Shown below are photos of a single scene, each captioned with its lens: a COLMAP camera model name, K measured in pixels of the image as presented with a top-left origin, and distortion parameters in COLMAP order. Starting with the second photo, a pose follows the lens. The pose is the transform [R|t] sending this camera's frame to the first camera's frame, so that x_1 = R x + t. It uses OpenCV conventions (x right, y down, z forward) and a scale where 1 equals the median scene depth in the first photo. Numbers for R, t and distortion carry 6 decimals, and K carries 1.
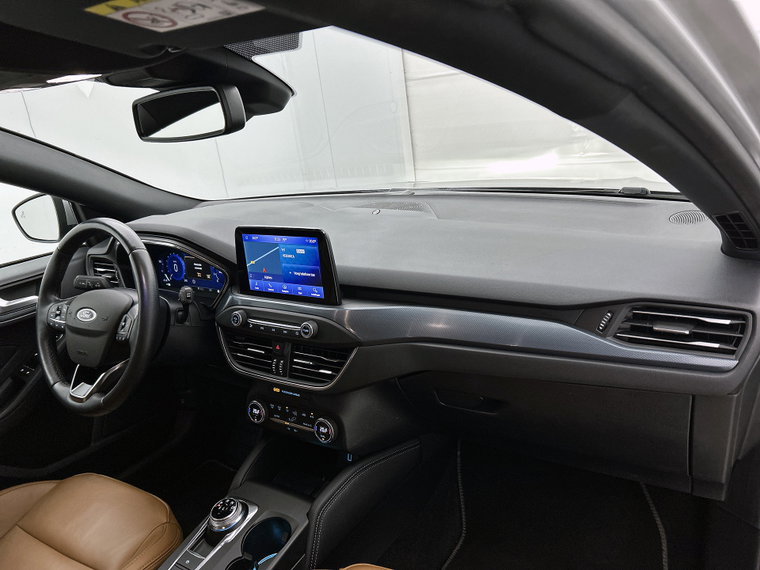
lens RADIAL K [[568.8, 0, 398.4], [0, 568.8, 285.7], [0, 0, 1]] dist [0.048917, -0.088805]
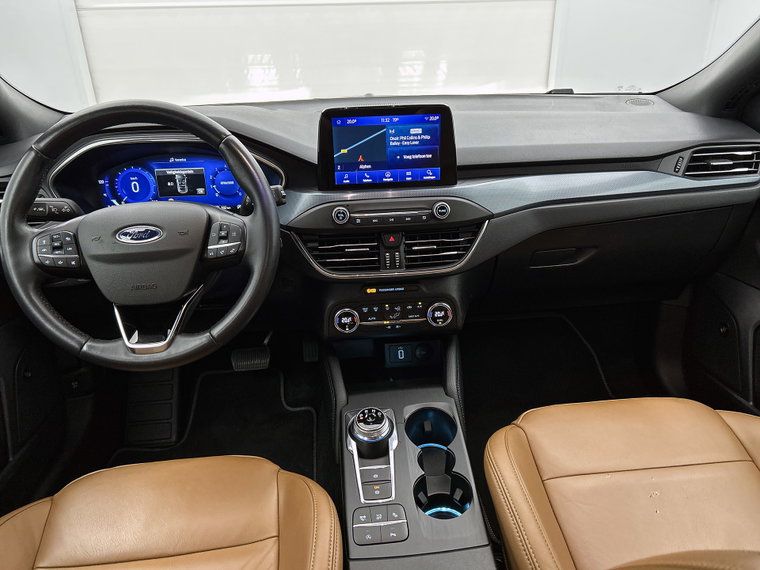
lens RADIAL K [[555.4, 0, 377.7], [0, 555.4, 288.2], [0, 0, 1]] dist [0.052984, -0.075106]
pose [[0.793274, -0.171034, 0.584349, -0.784411], [0.134478, 0.985251, 0.105816, 0.087952], [-0.593828, -0.005359, 0.804574, 0.271945]]
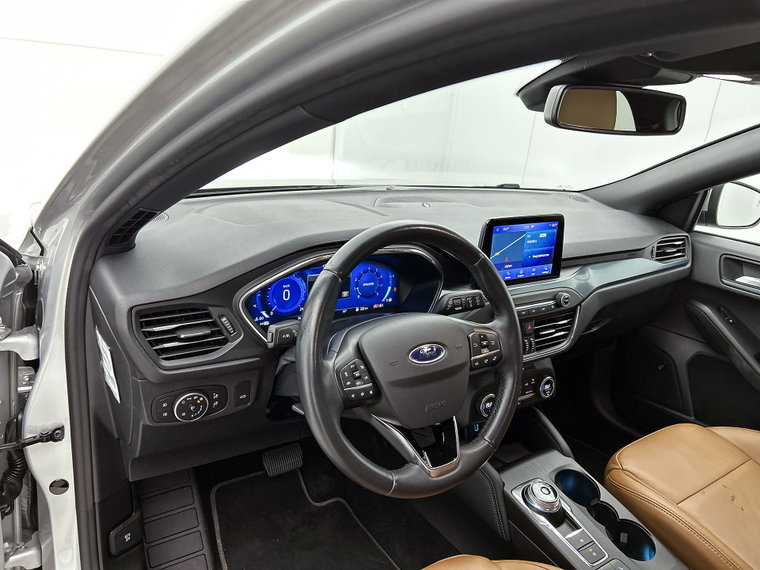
lens RADIAL K [[555.4, 0, 377.7], [0, 555.4, 288.2], [0, 0, 1]] dist [0.052984, -0.075106]
pose [[0.399591, -0.161505, 0.902354, -1.269002], [0.164327, 0.981033, 0.102817, -0.120641], [-0.901845, 0.107196, 0.418551, 0.810765]]
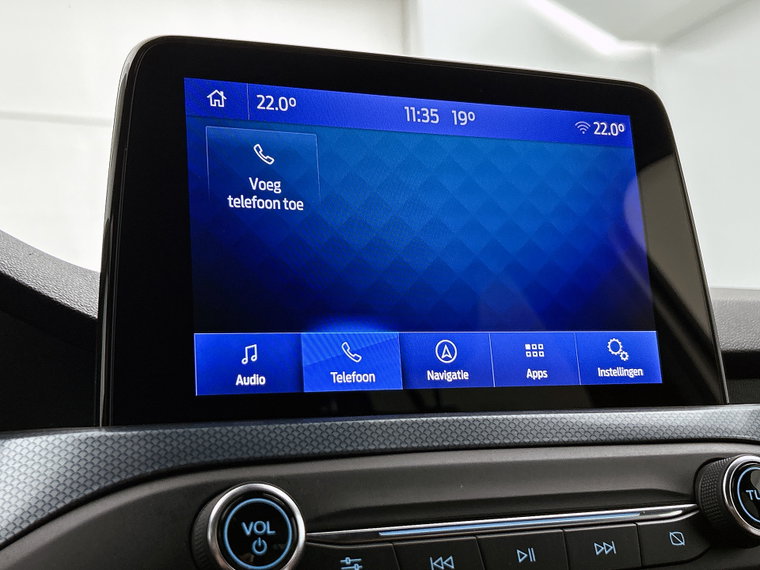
lens RADIAL K [[1053.6, 0, 380.0], [0, 1053.6, 285.0], [0, 0, 1]] dist [0.222018, -0.790495]
pose [[0.588117, 0.187944, 0.786636, -0.504692], [0.237029, 0.889864, -0.389819, 0.118162], [-0.773263, 0.415714, 0.478796, 0.837871]]
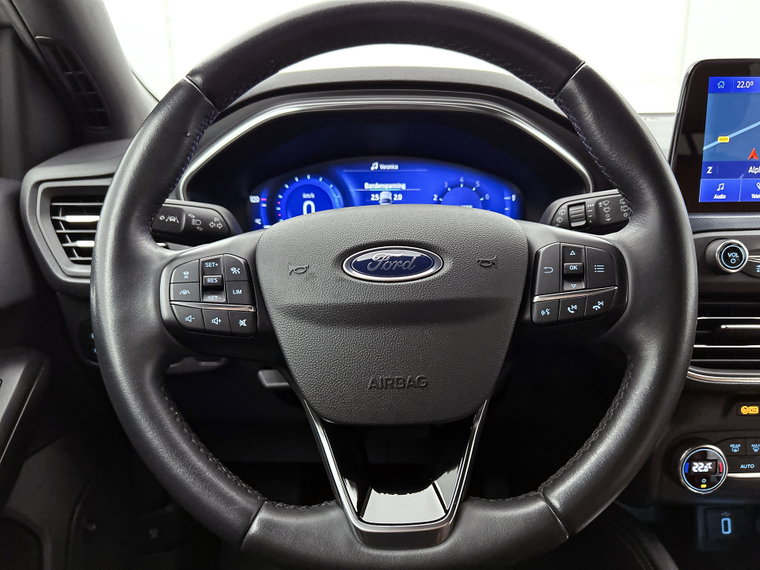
lens RADIAL K [[579.2, 0, 380.0], [0, 579.2, 285.0], [0, 0, 1]] dist [0.053173, -0.093098]
pose [[0.842452, -0.036790, 0.537513, -0.781412], [0.095743, 0.992010, -0.082161, 0.093471], [-0.530196, 0.120680, 0.839243, 0.784374]]
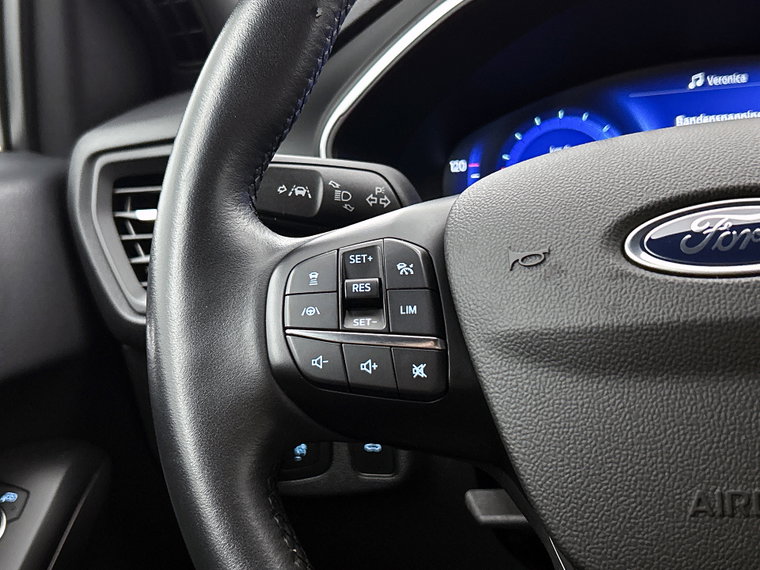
lens RADIAL K [[1053.6, 0, 380.0], [0, 1053.6, 285.0], [0, 0, 1]] dist [0.222018, -0.790495]
pose [[0.965743, -0.022391, 0.258534, -0.755697], [0.073392, 0.979163, -0.189348, 0.113555], [-0.248907, 0.201836, 0.947263, 0.824220]]
